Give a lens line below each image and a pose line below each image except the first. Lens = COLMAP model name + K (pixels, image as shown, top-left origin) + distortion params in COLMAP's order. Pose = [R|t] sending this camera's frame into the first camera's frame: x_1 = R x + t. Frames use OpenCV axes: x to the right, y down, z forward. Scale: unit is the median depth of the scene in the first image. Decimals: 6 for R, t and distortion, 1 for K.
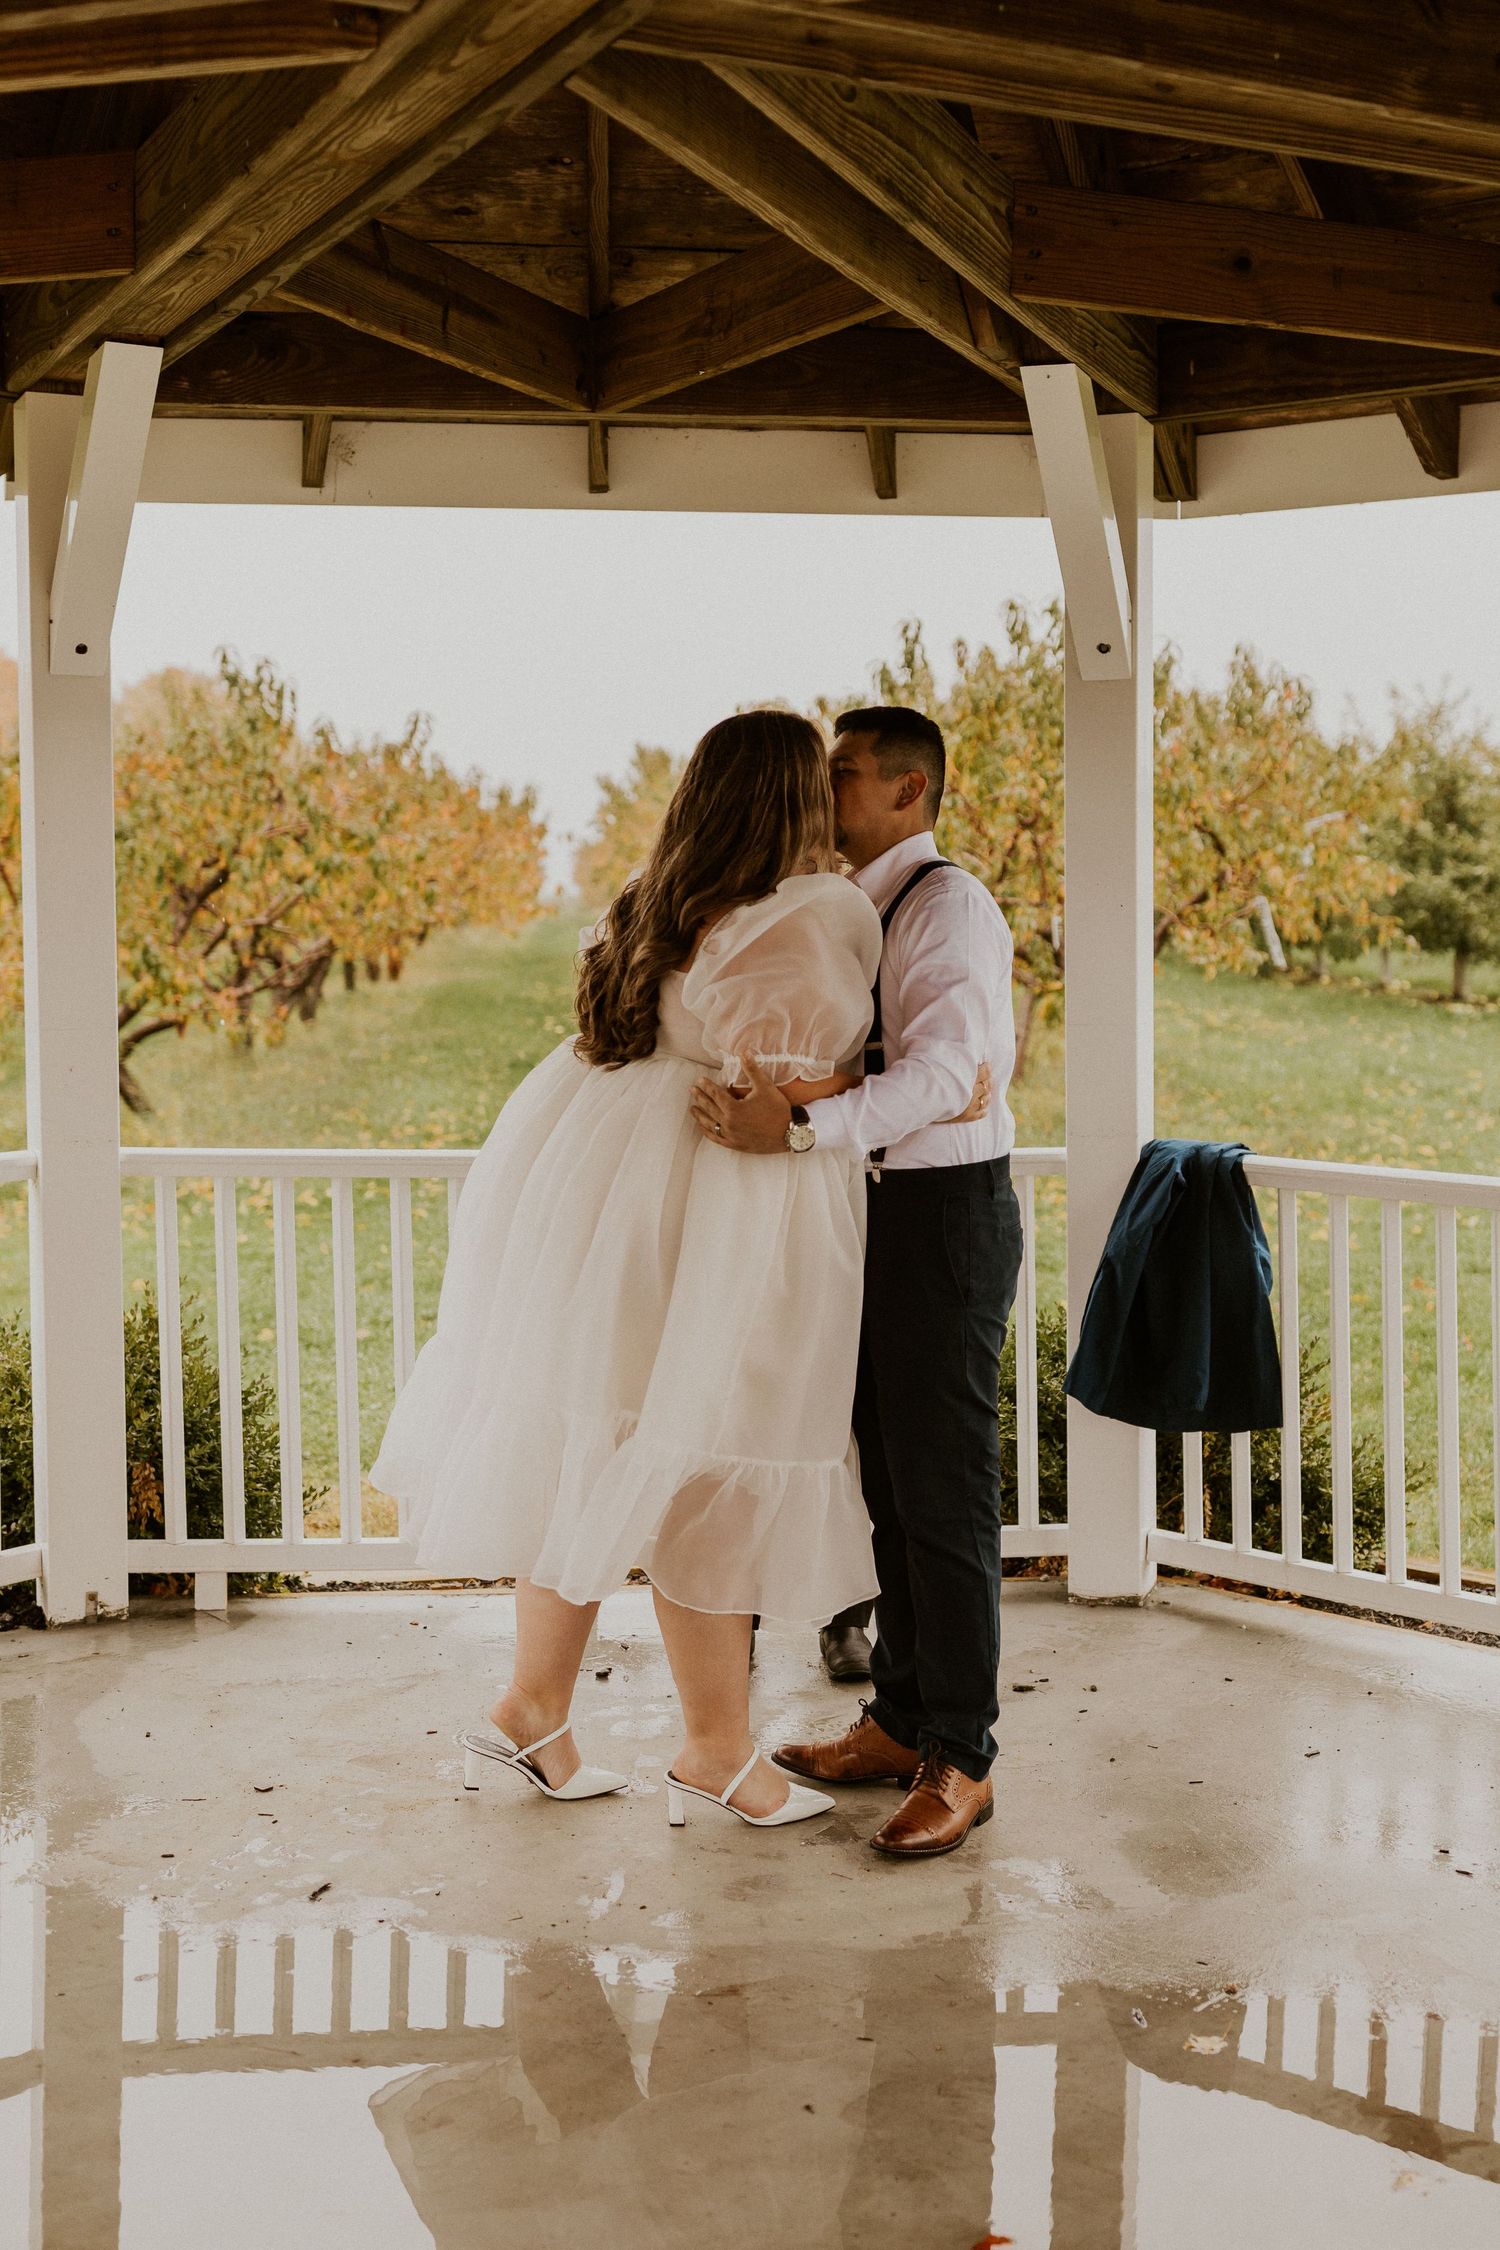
lens RADIAL K [[2636.7, 0, 923.6], [0, 2636.7, 1012.0], [0, 0, 1]] dist [0.000224, -0.012544]
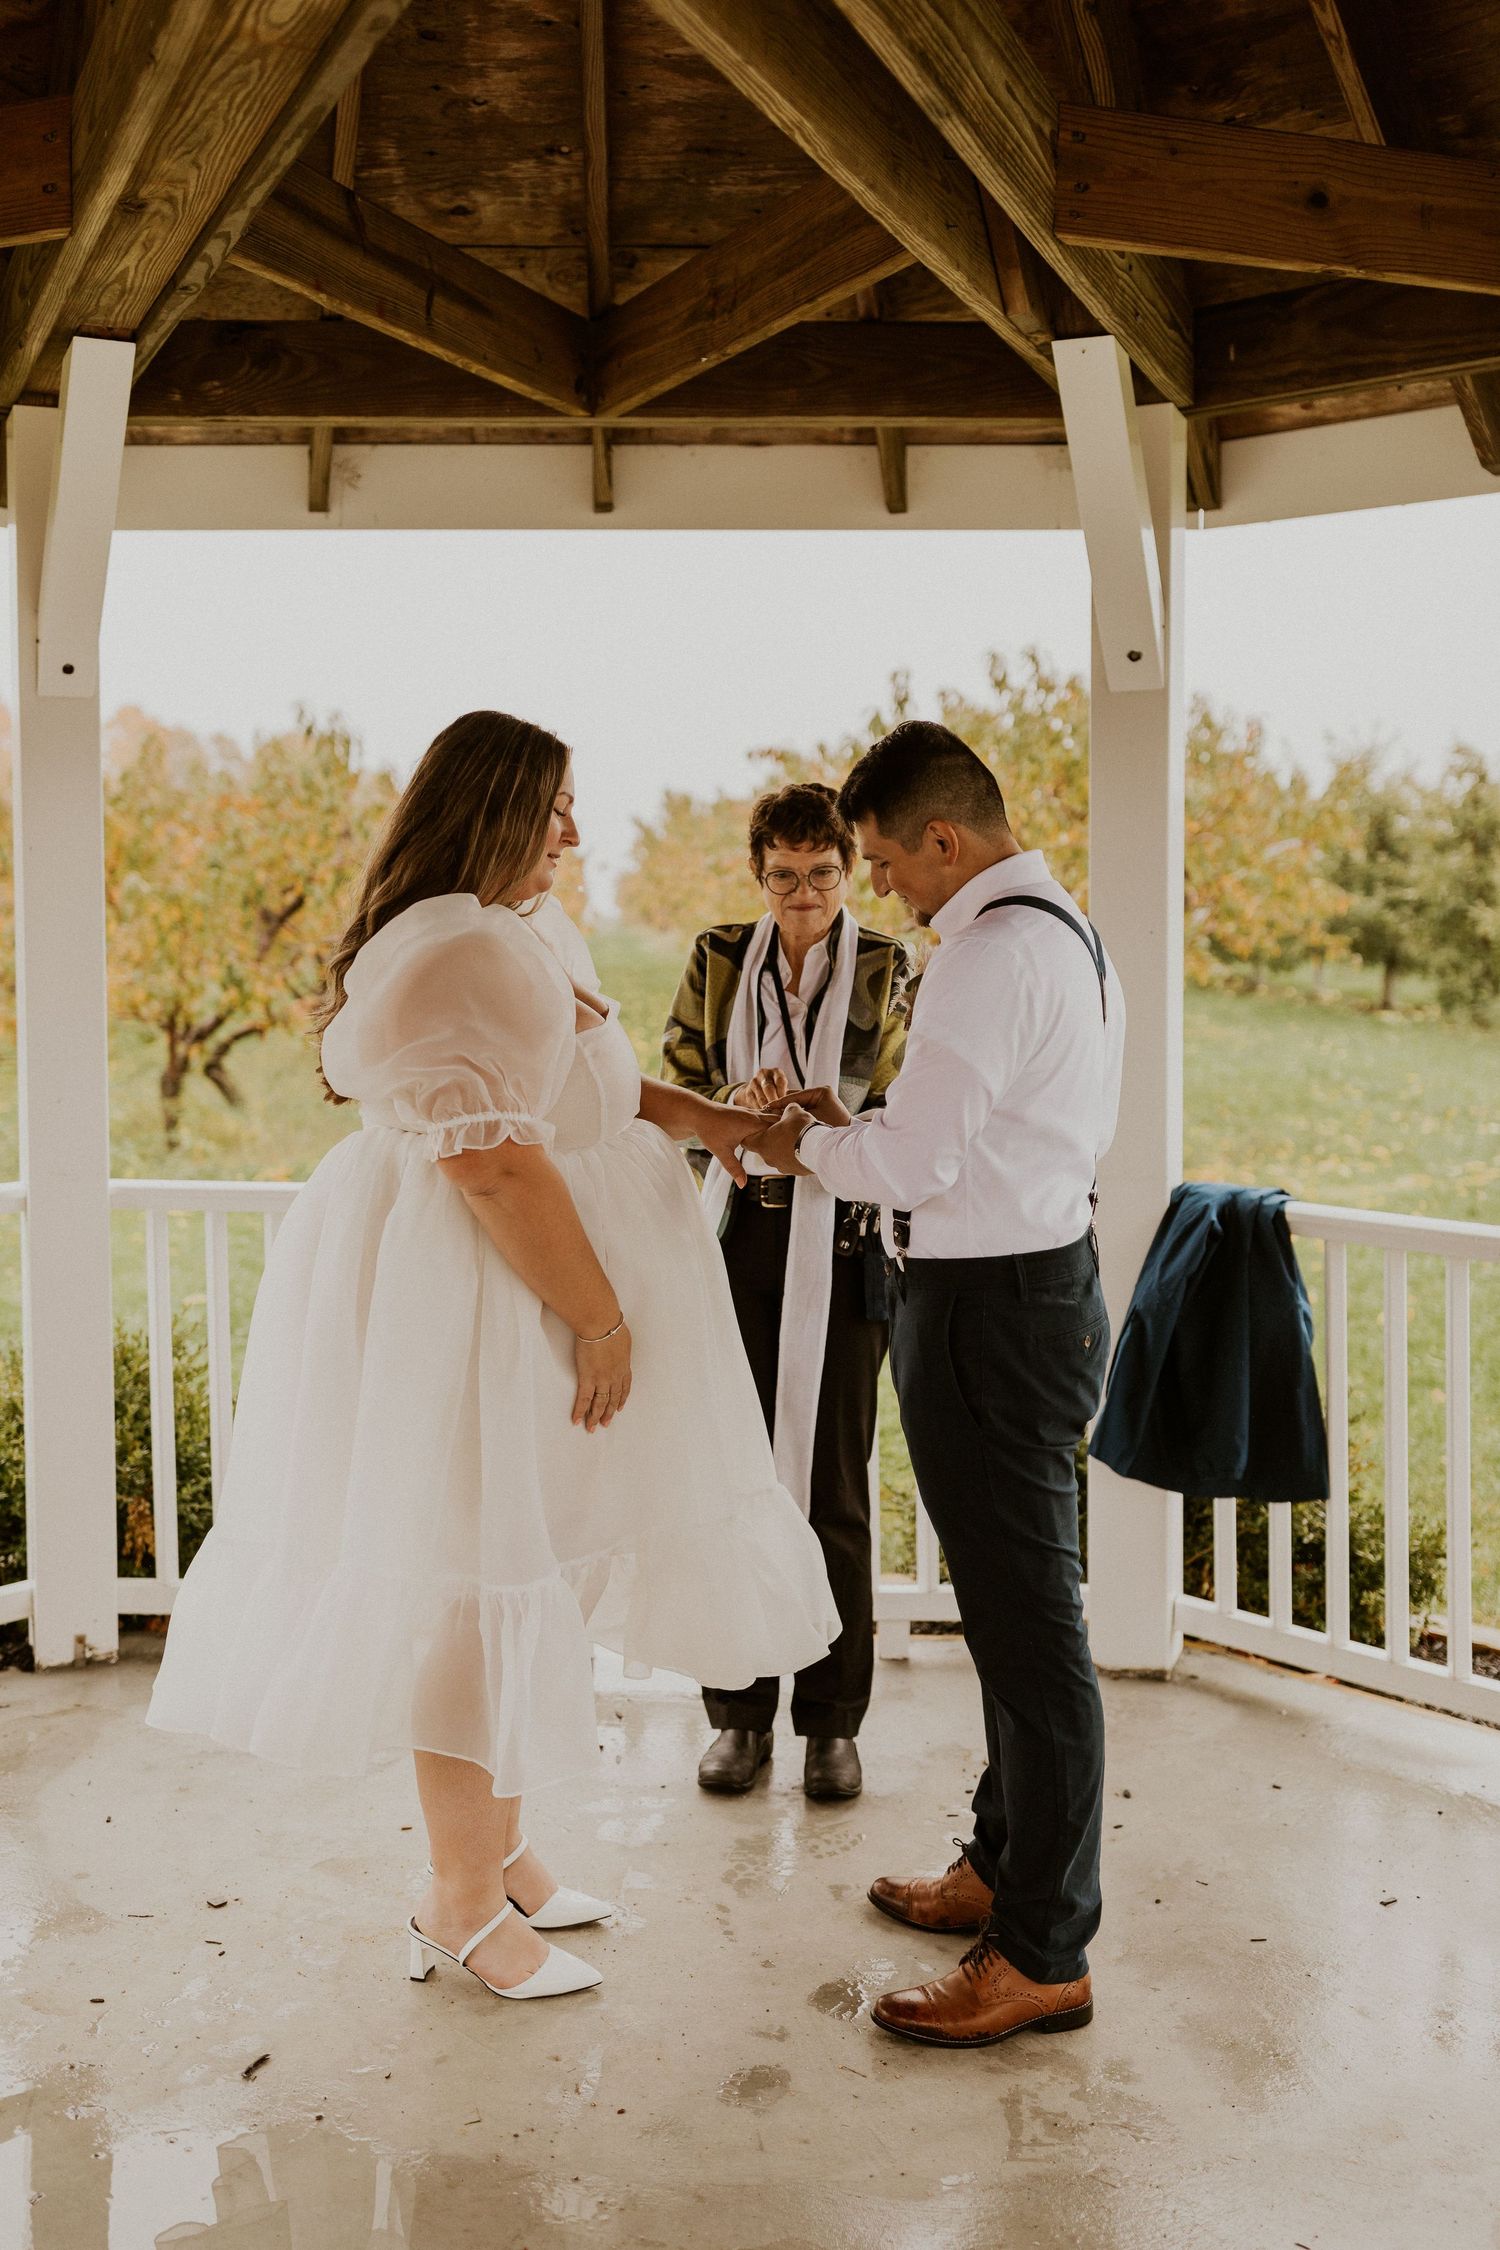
lens RADIAL K [[1820.2, 0, 689.9], [0, 1820.2, 1016.1], [0, 0, 1]] dist [0.002666, -0.001909]
pose [[0.994422, 0.004886, -0.105361, -0.019485], [-0.003490, 0.999904, 0.013430, -0.018944], [0.105416, -0.012987, 0.994343, 0.342583]]
